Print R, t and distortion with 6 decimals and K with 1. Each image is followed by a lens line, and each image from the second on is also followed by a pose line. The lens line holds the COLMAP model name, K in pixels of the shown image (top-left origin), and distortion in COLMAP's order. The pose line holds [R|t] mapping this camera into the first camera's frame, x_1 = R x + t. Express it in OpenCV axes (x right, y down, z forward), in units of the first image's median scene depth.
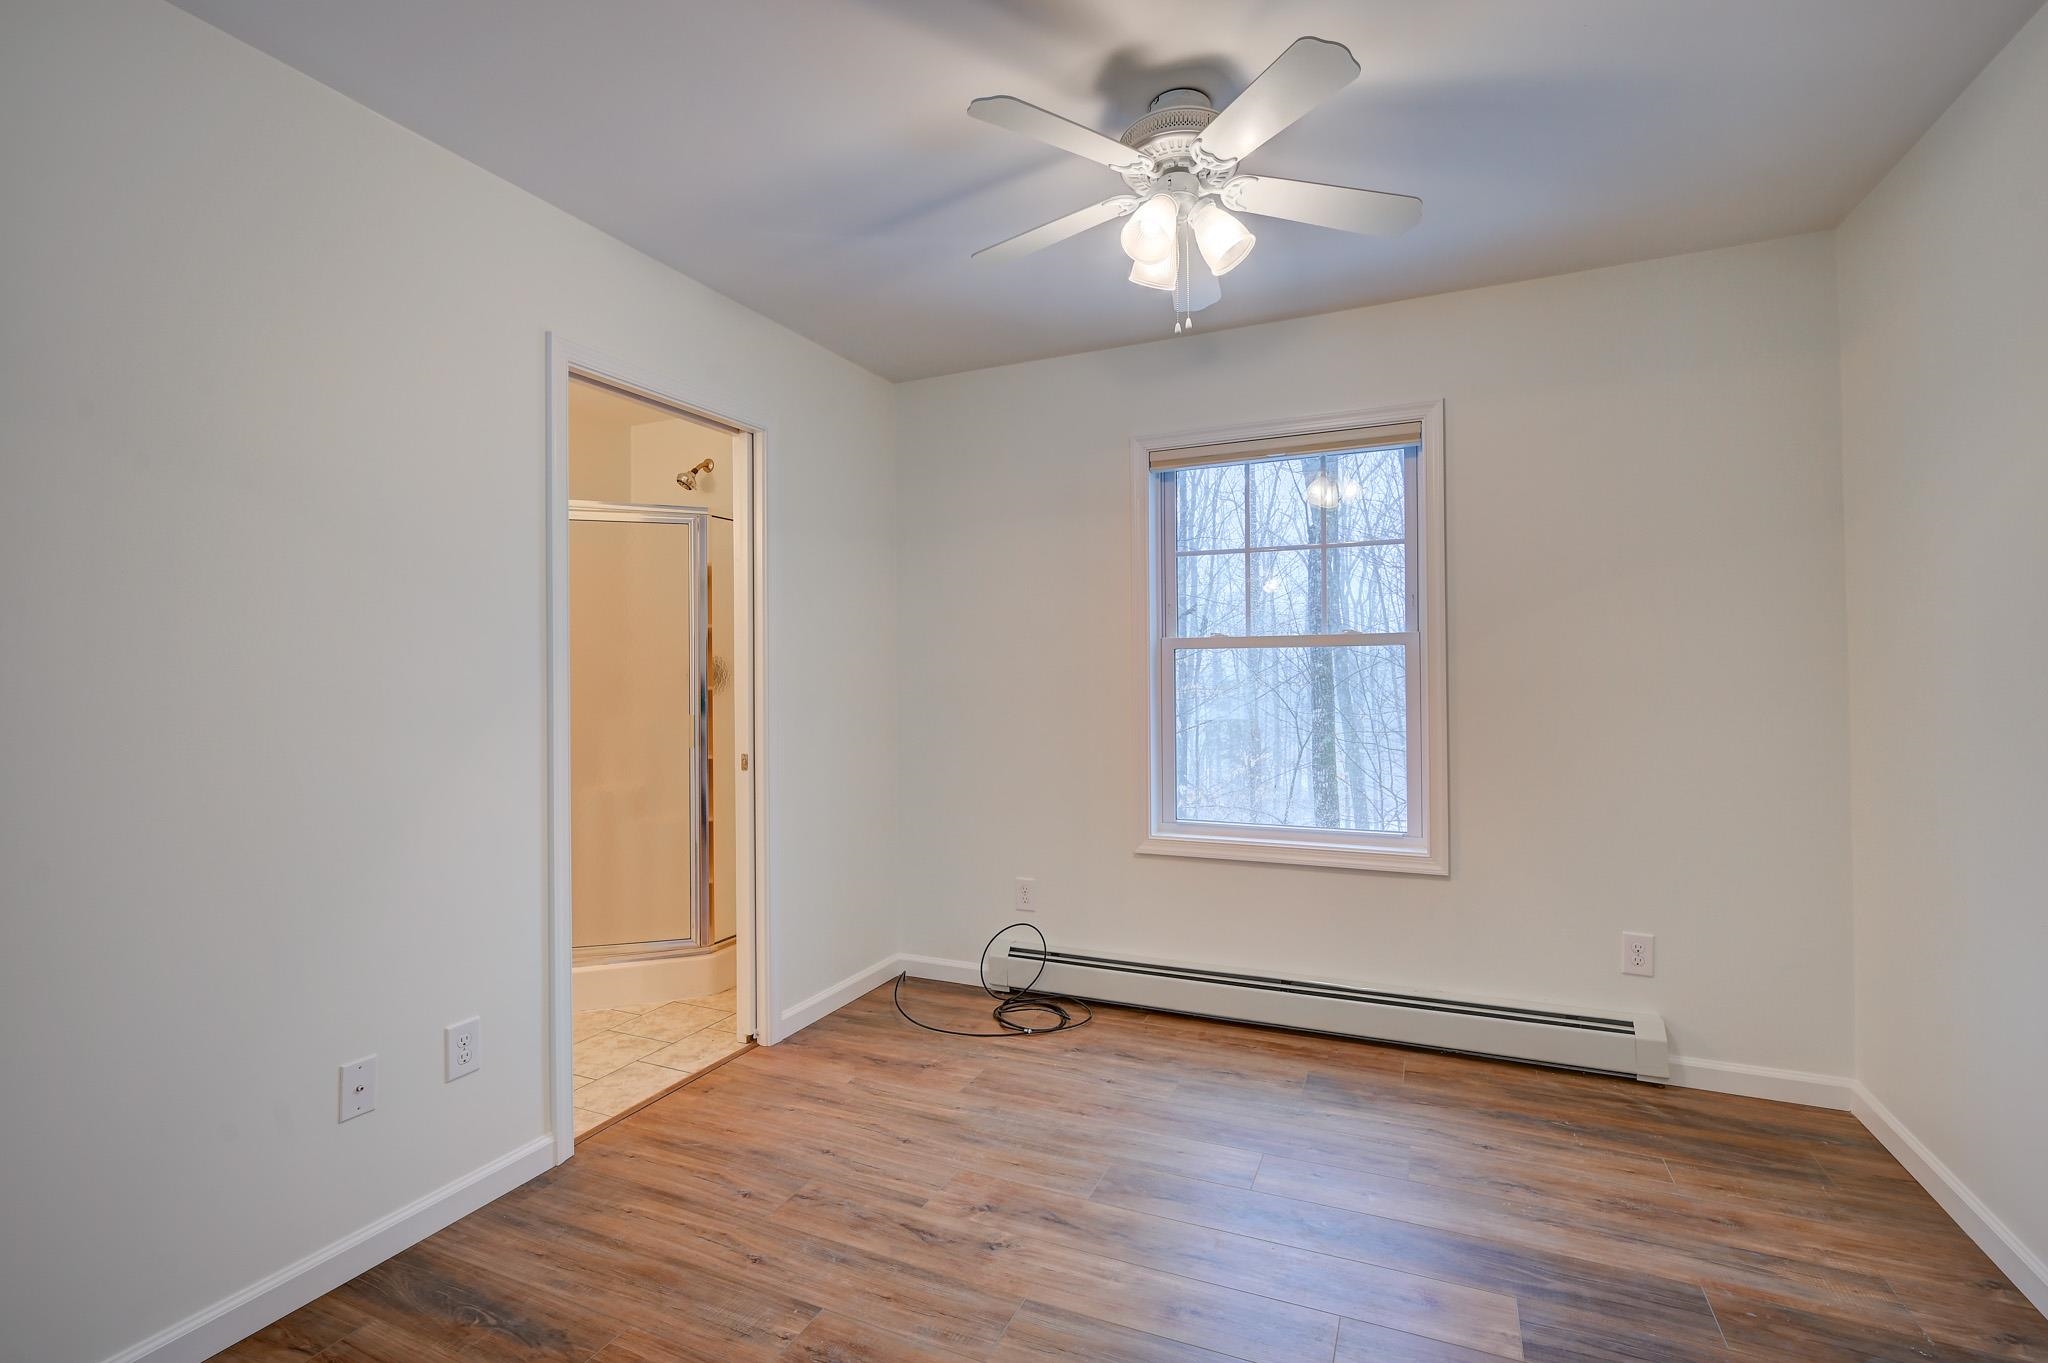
lens RADIAL K [[927.1, 0, 1013.0], [0, 927.1, 678.1], [0, 0, 1]] dist [-0.002902, 0.000621]
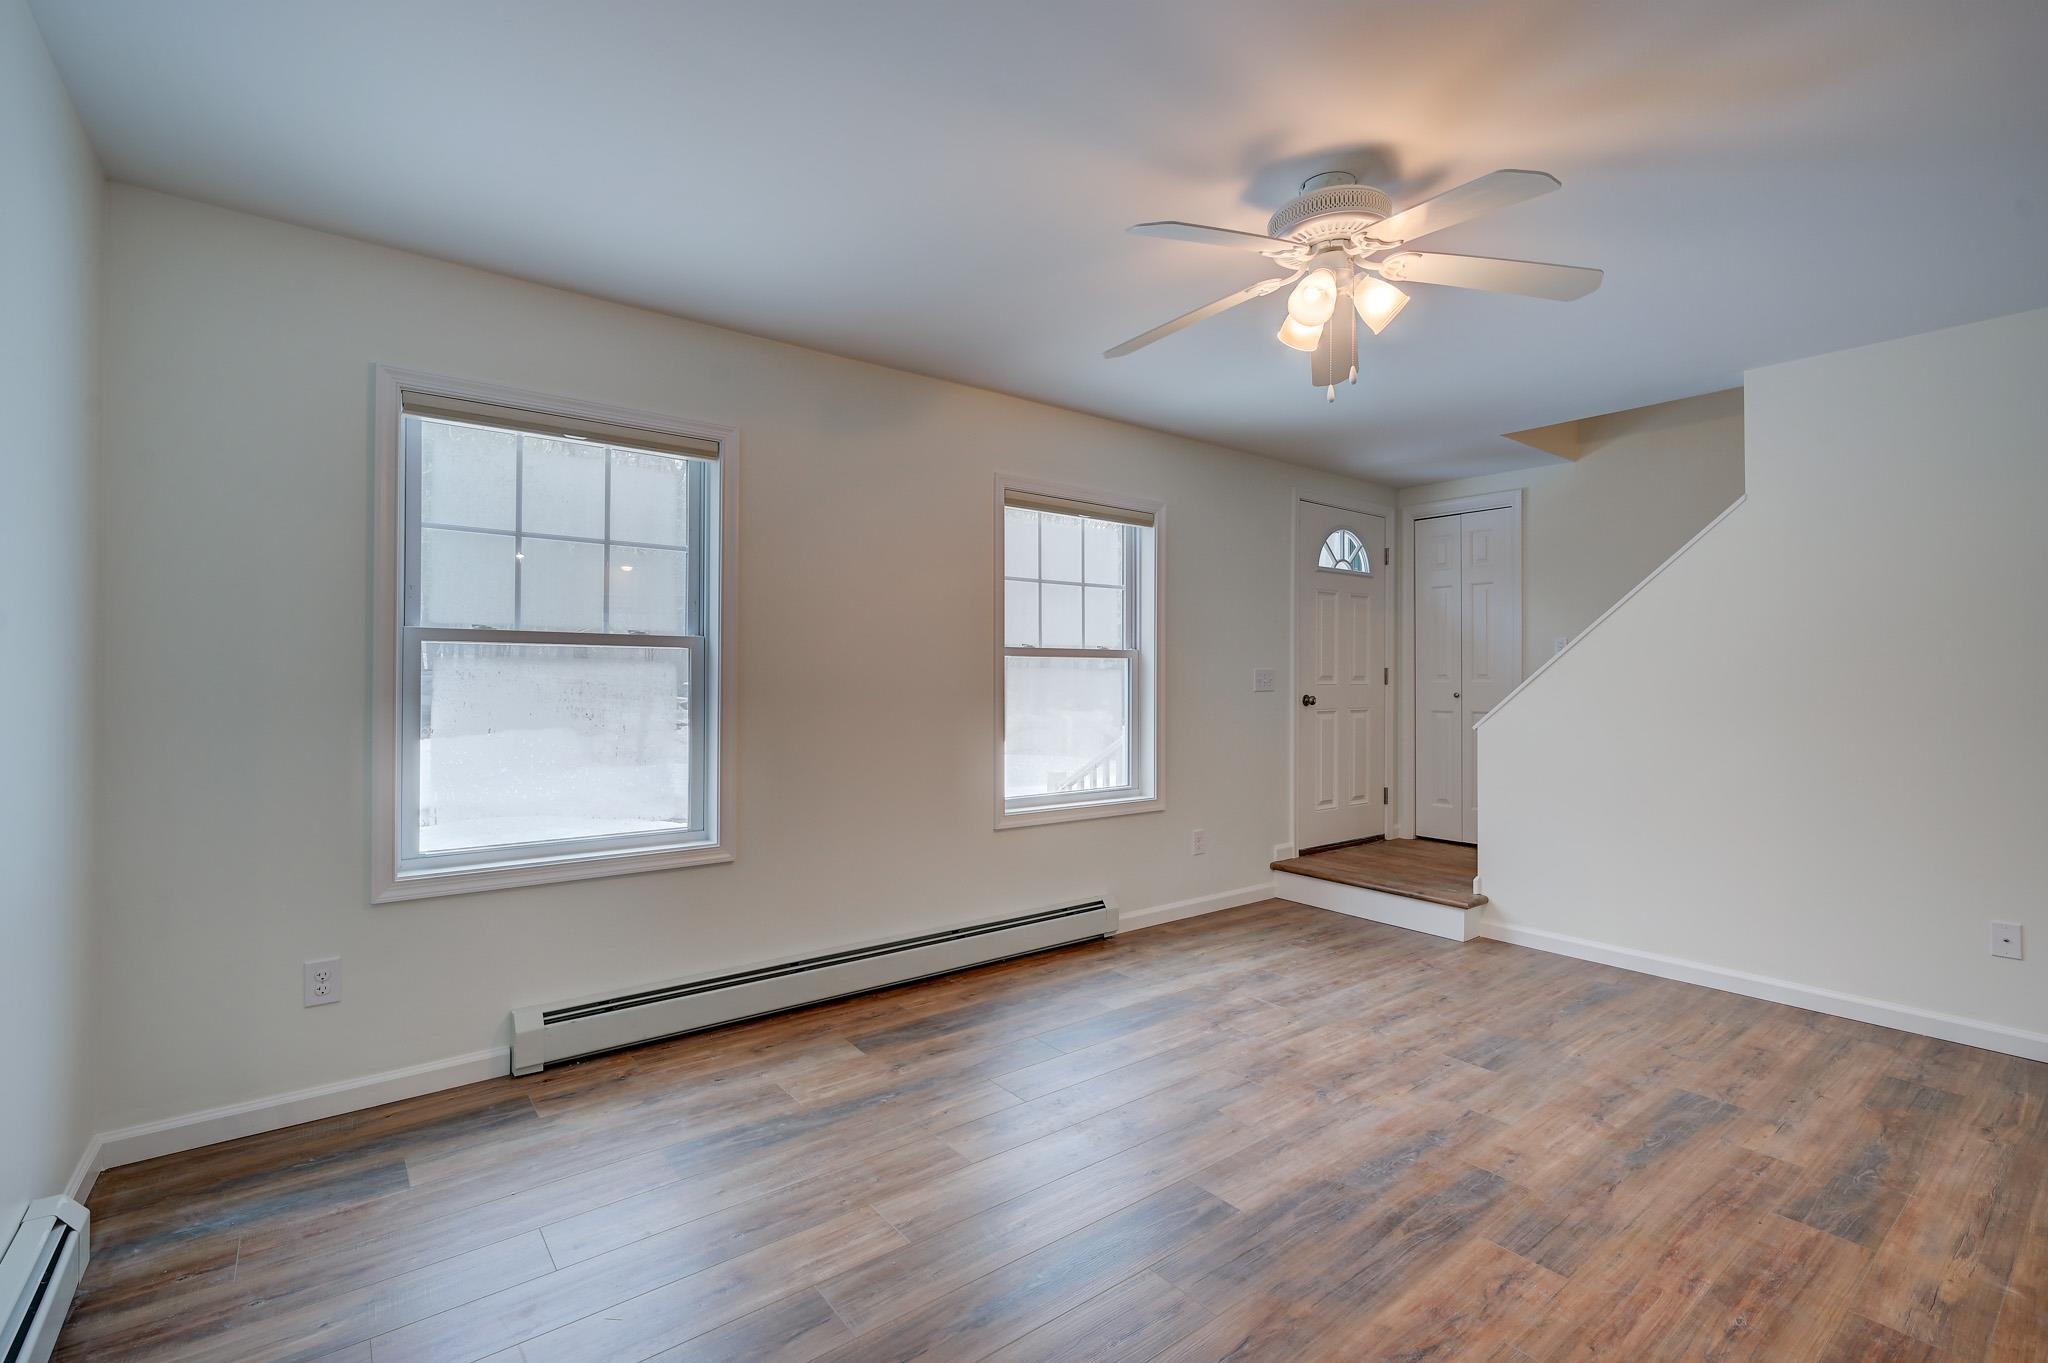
lens RADIAL K [[927.1, 0, 1034.0], [0, 927.1, 673.3], [0, 0, 1]] dist [-0.002902, 0.000621]
pose [[0.447641, 0.016878, 0.894054, -1.006374], [-0.005976, 0.999856, -0.015883, 0.011685], [-0.894193, 0.001767, 0.447677, 0.487188]]
